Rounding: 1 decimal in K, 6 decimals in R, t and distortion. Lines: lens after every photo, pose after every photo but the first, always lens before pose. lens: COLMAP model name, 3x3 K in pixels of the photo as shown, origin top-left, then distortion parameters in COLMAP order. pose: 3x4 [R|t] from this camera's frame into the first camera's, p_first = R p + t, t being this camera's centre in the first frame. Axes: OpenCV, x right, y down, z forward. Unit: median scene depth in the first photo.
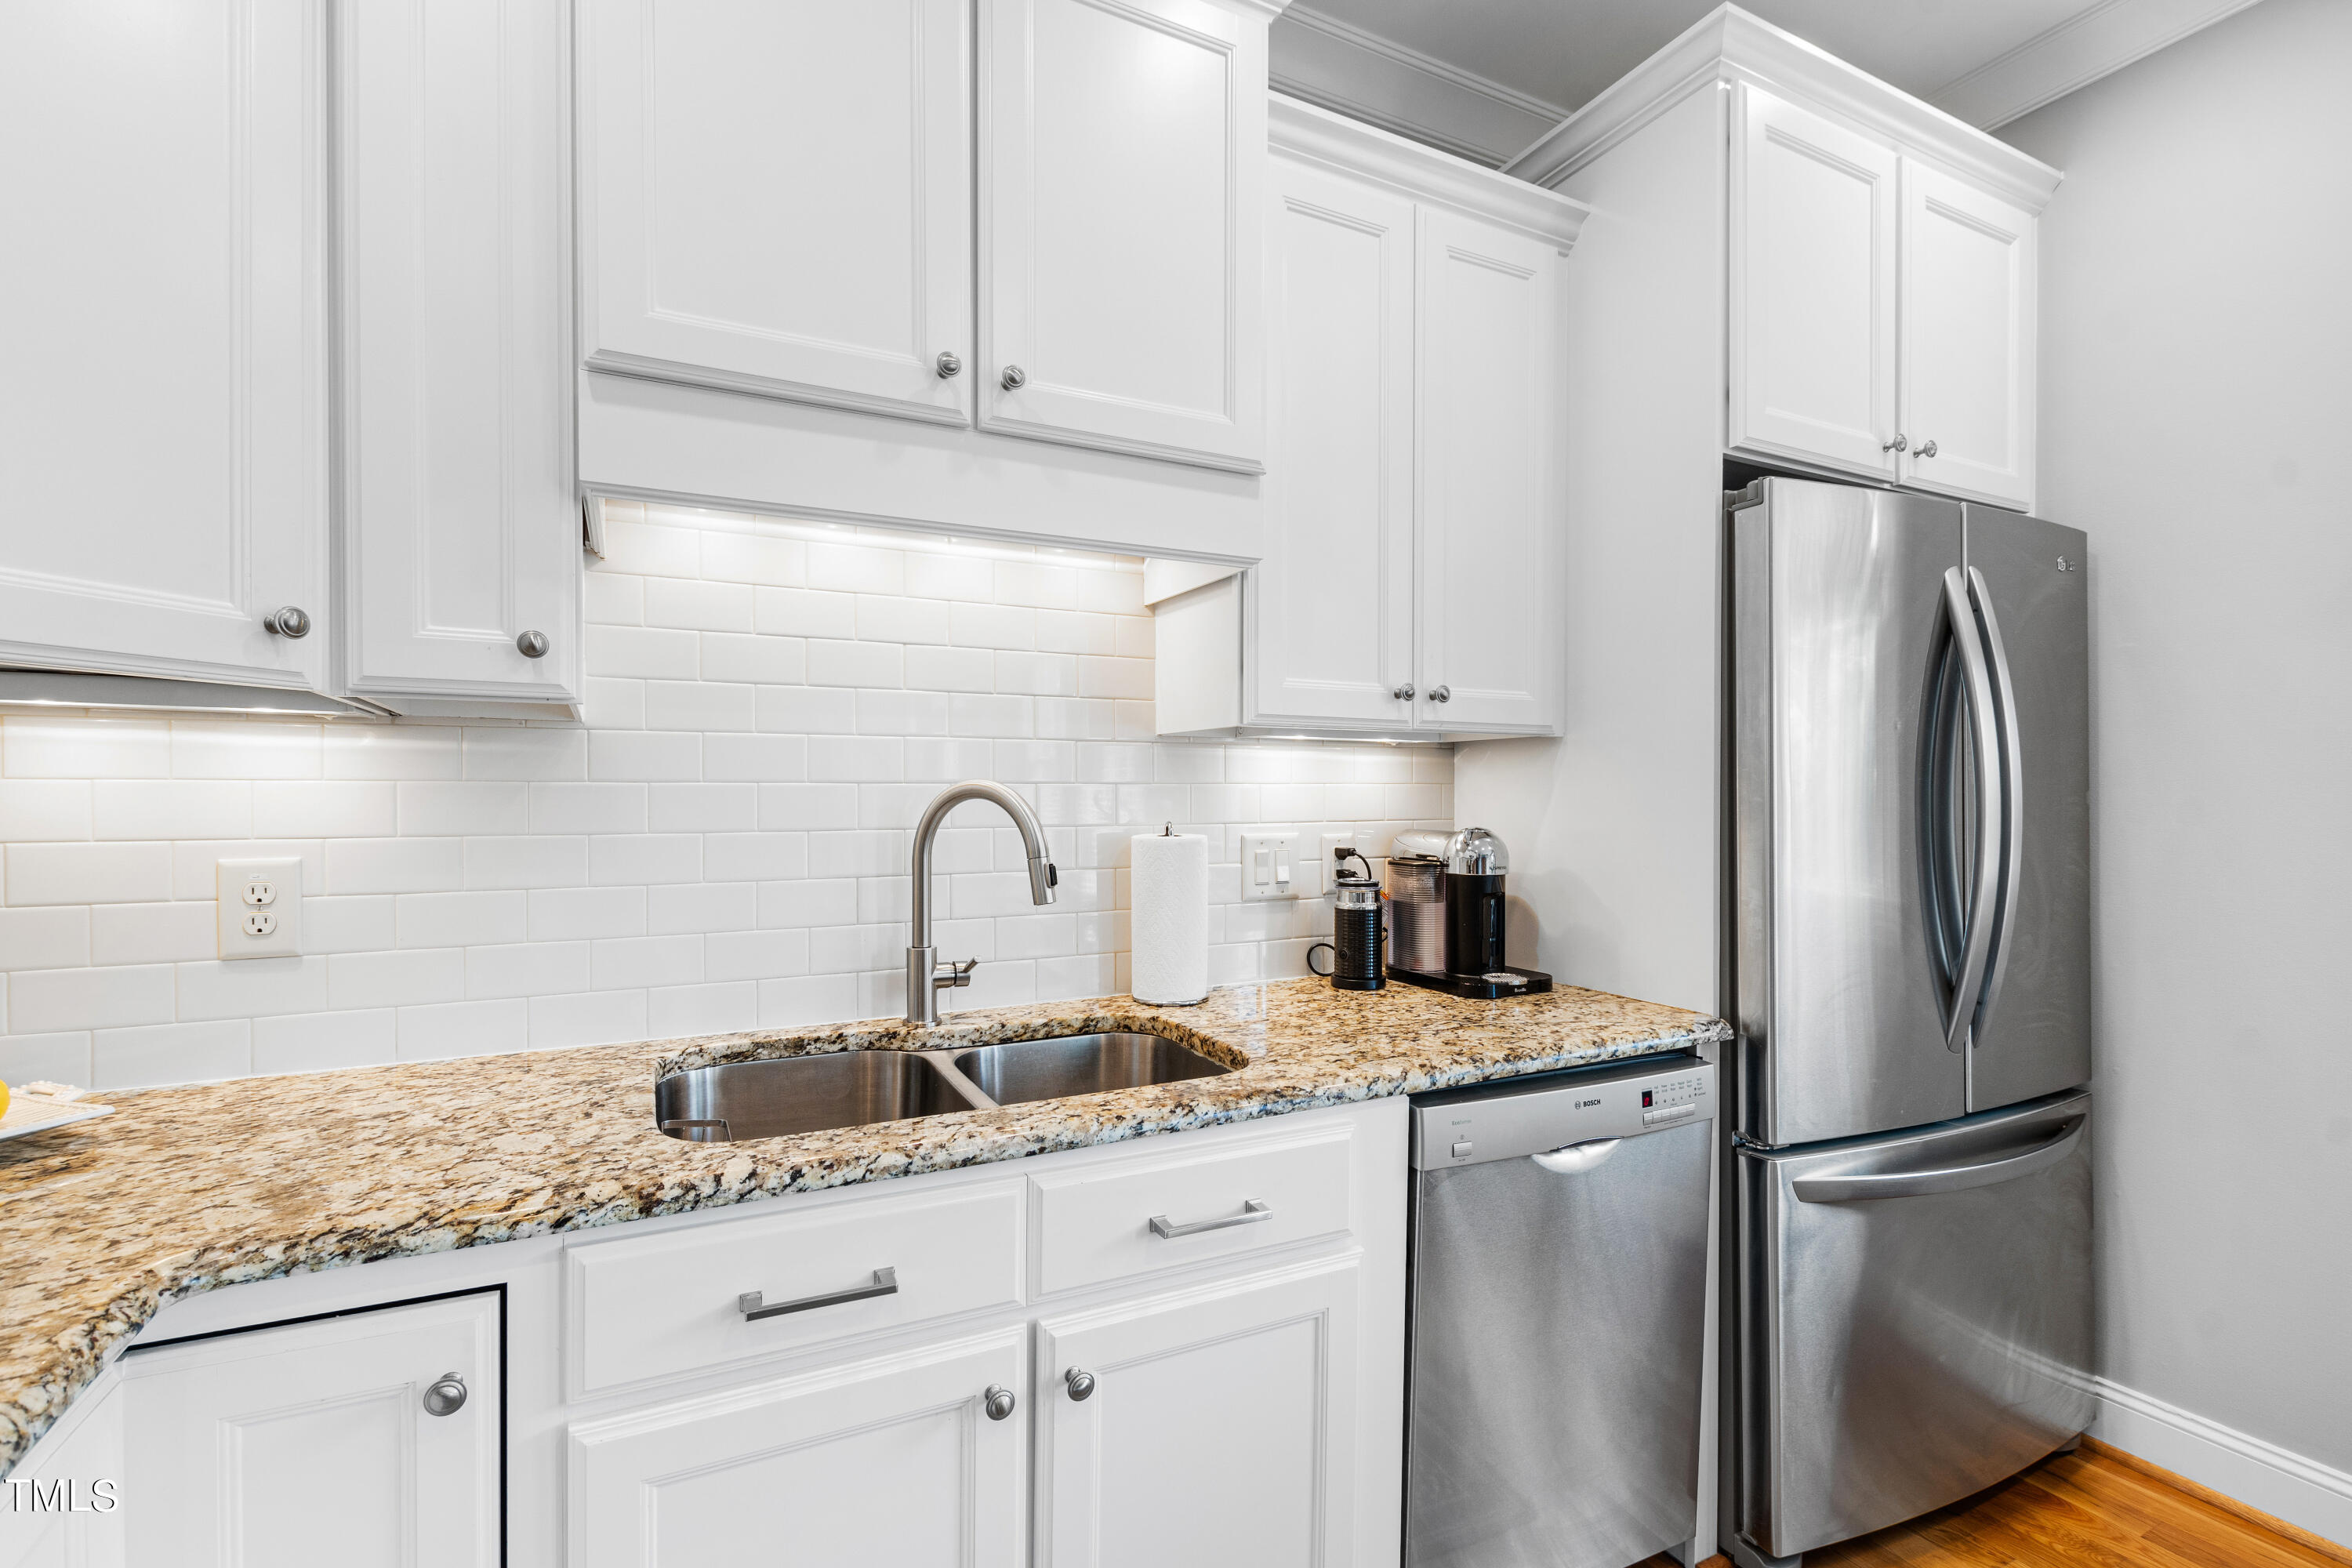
lens RADIAL K [[1021.6, 0, 1123.0], [0, 1021.6, 805.4], [0, 0, 1]] dist [0.003306, -0.001509]
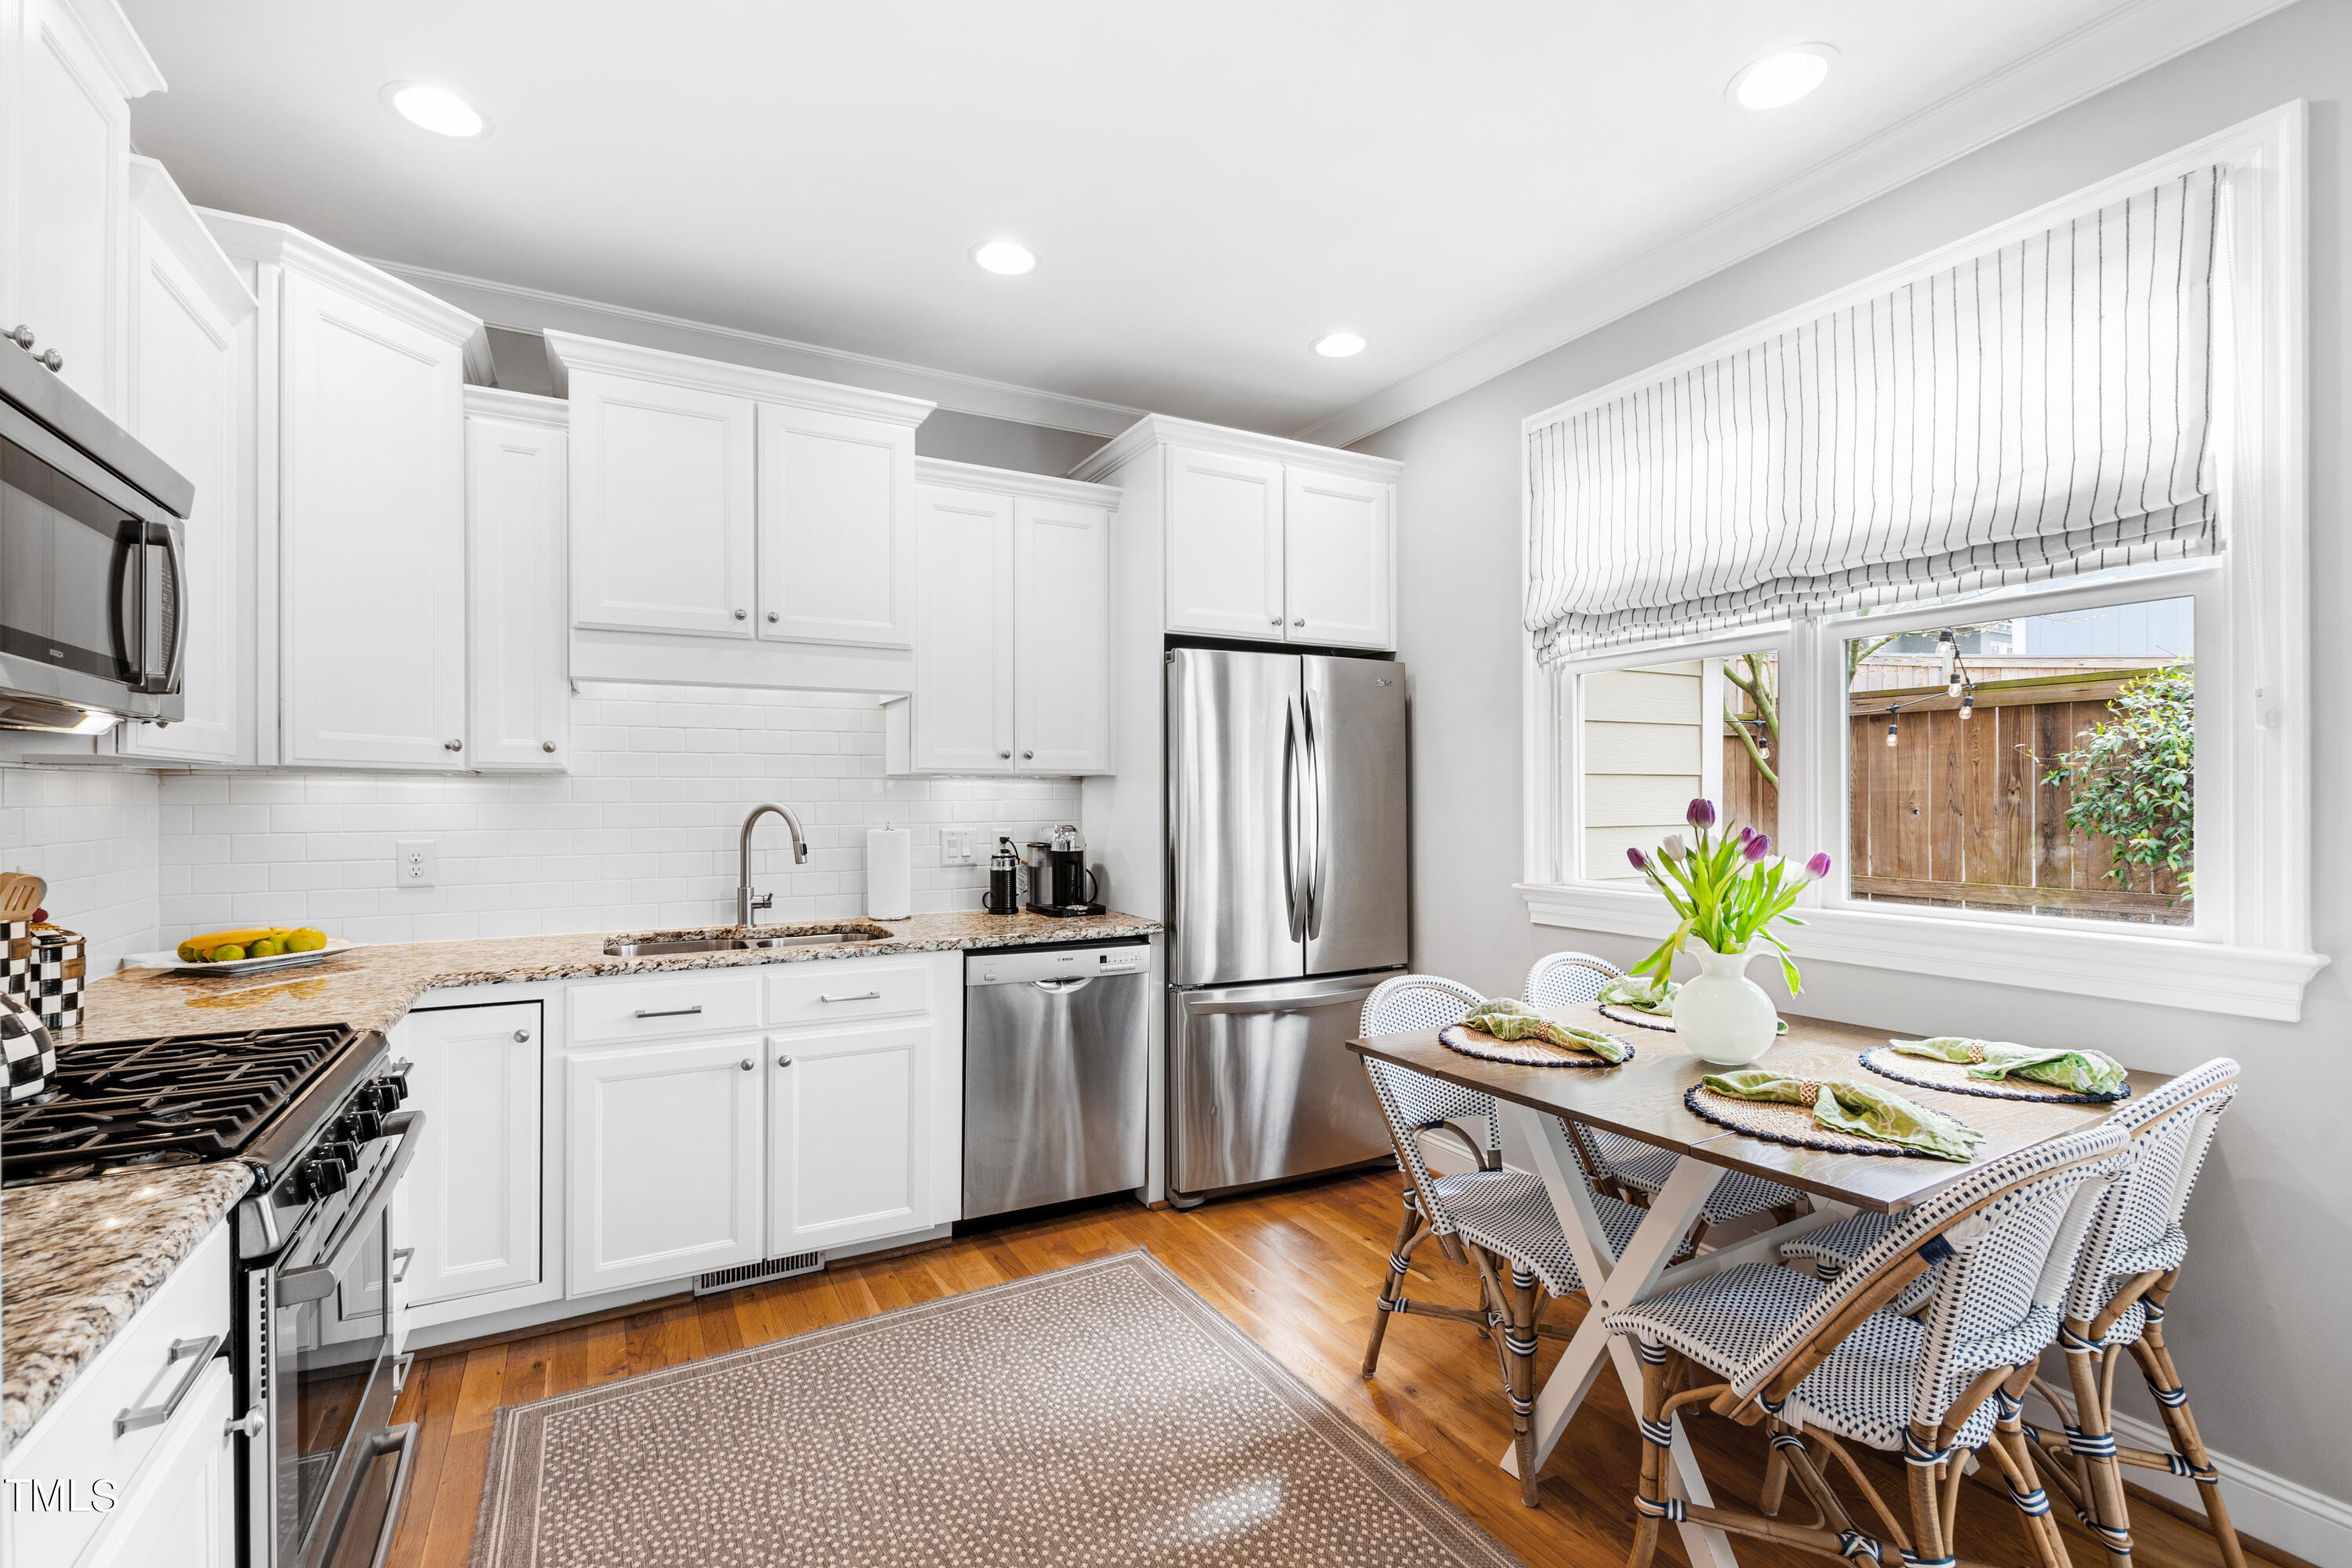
lens RADIAL K [[1021.6, 0, 1134.4], [0, 1021.6, 793.0], [0, 0, 1]] dist [0.003306, -0.001509]
pose [[0.999234, 0.000096, 0.039125, 0.505041], [0.000247, 0.999962, -0.008751, -0.025155], [-0.039124, 0.008754, 0.999196, -1.050702]]
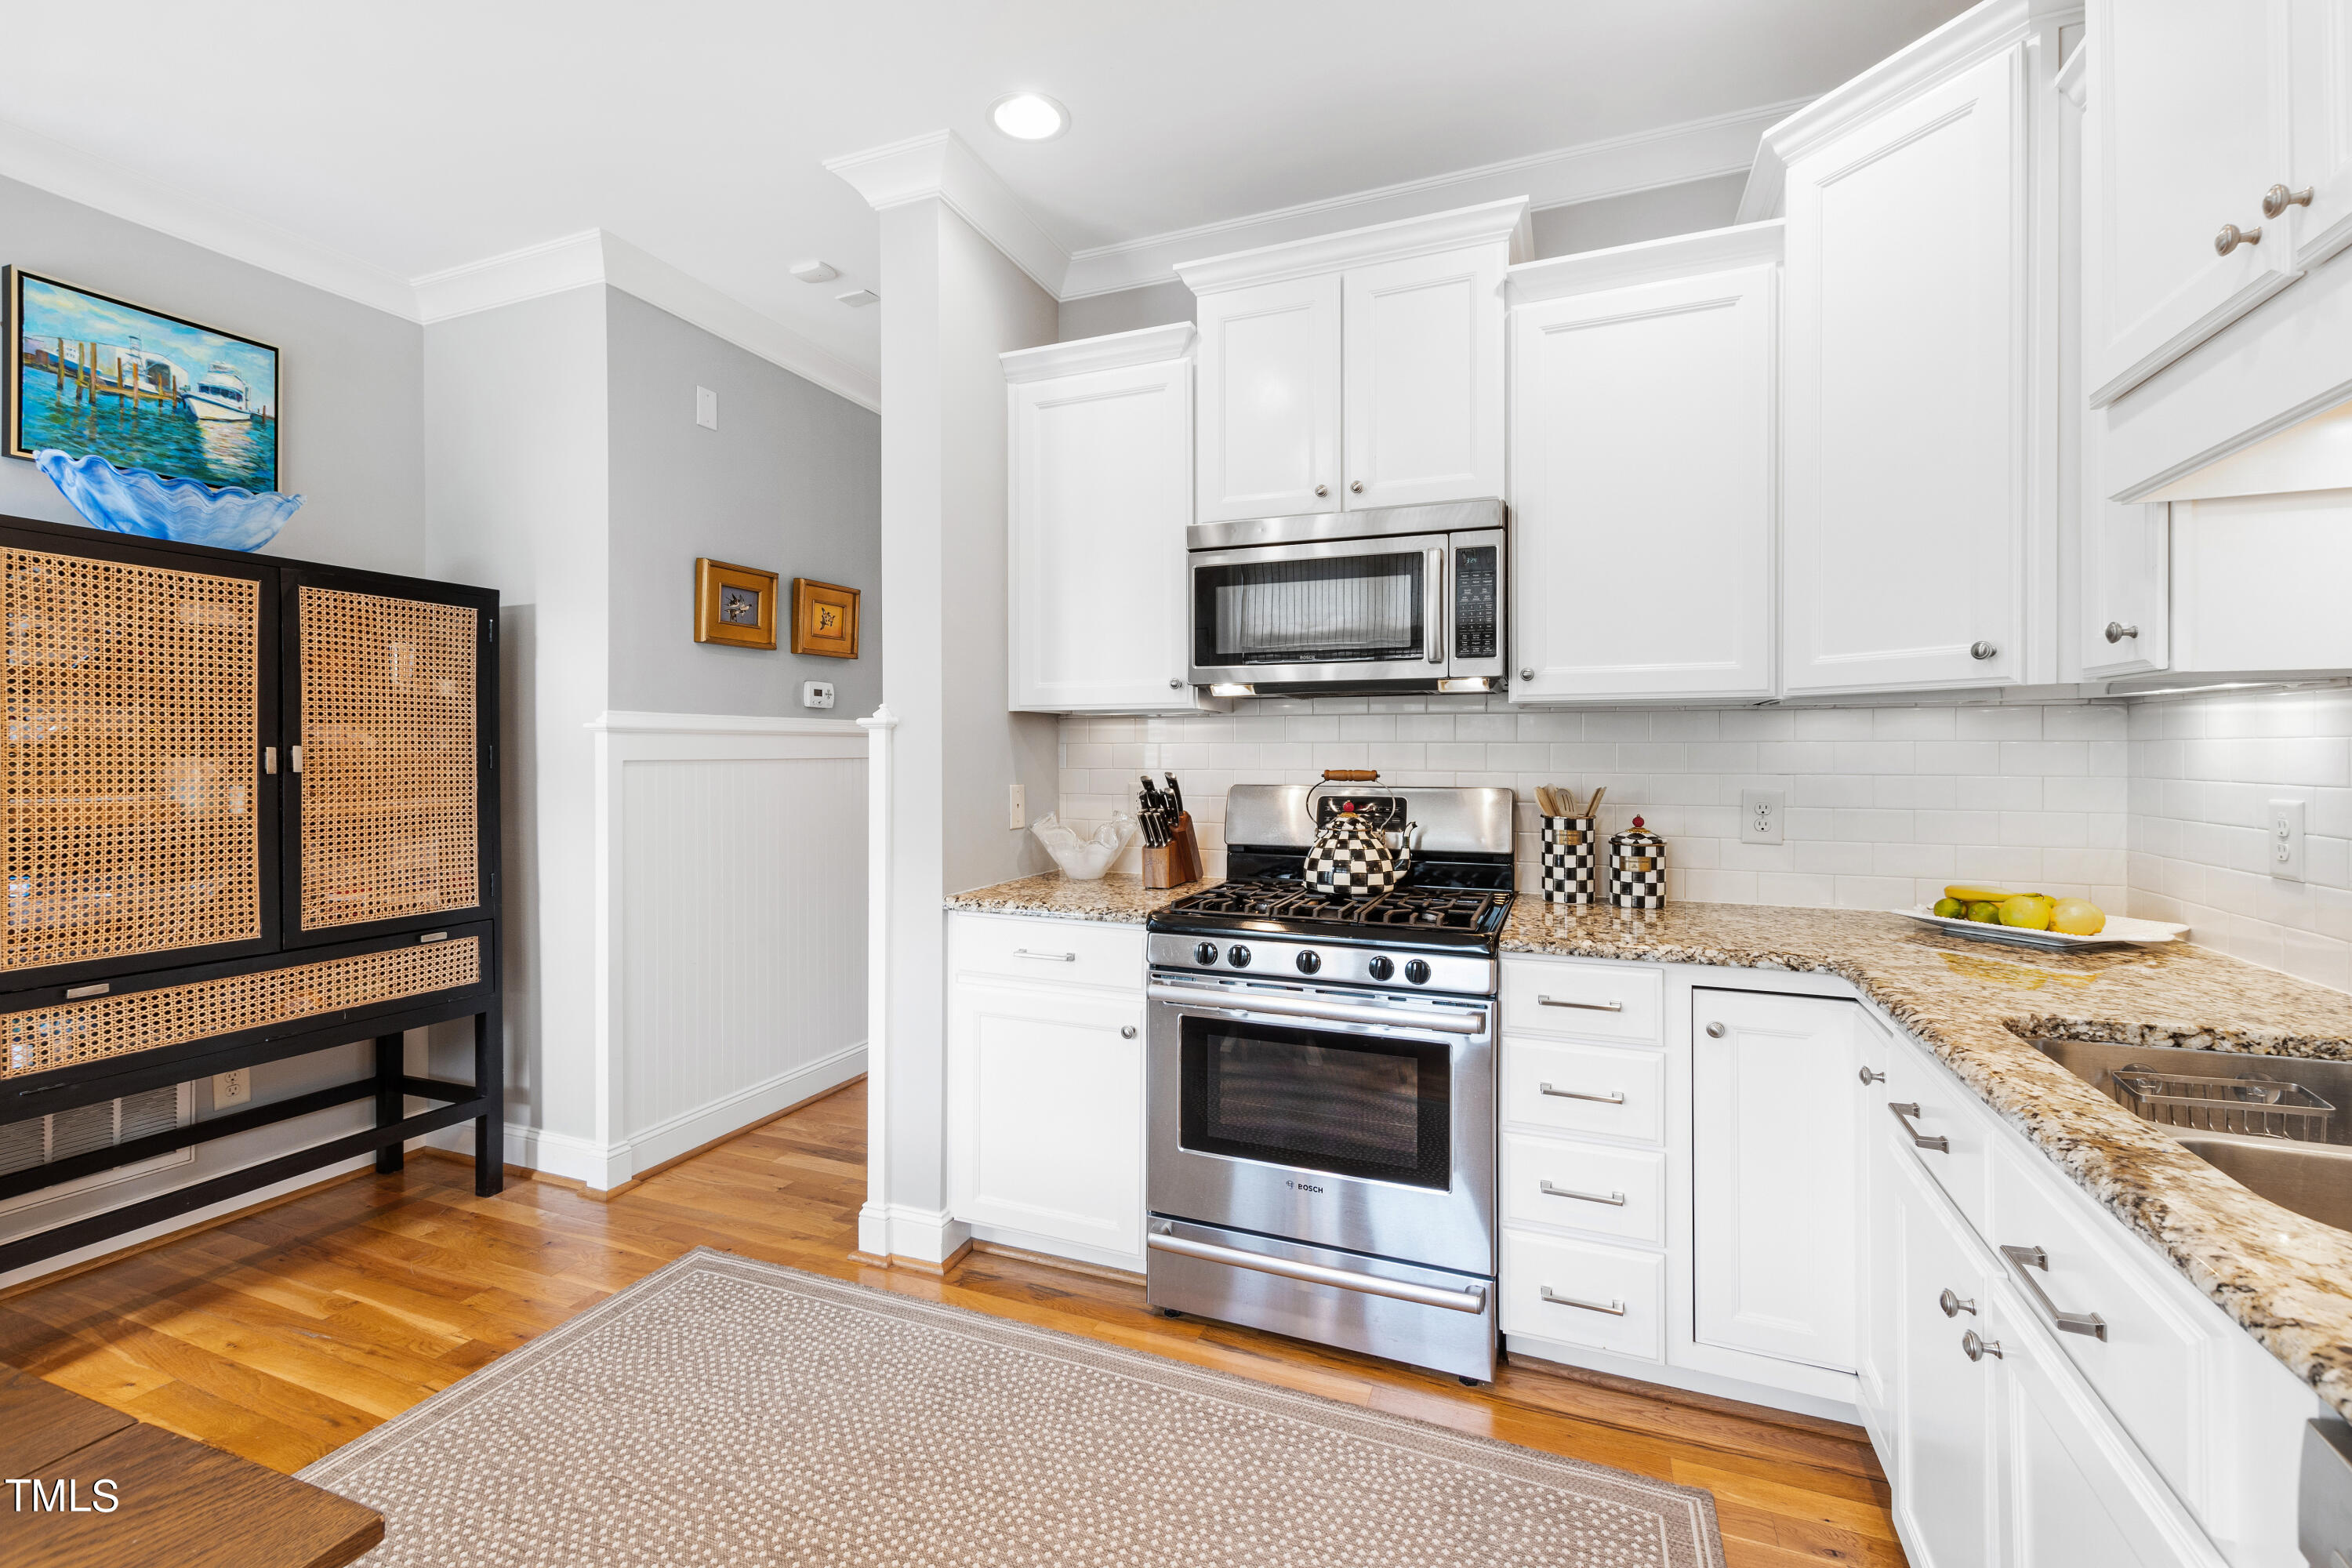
lens RADIAL K [[1021.6, 0, 1152.5], [0, 1021.6, 753.4], [0, 0, 1]] dist [0.003306, -0.001509]
pose [[-0.743516, 0.004881, -0.668700, 0.904984], [-0.002516, 0.999946, 0.010097, -0.013255], [0.668713, 0.009190, -0.743464, 0.884524]]
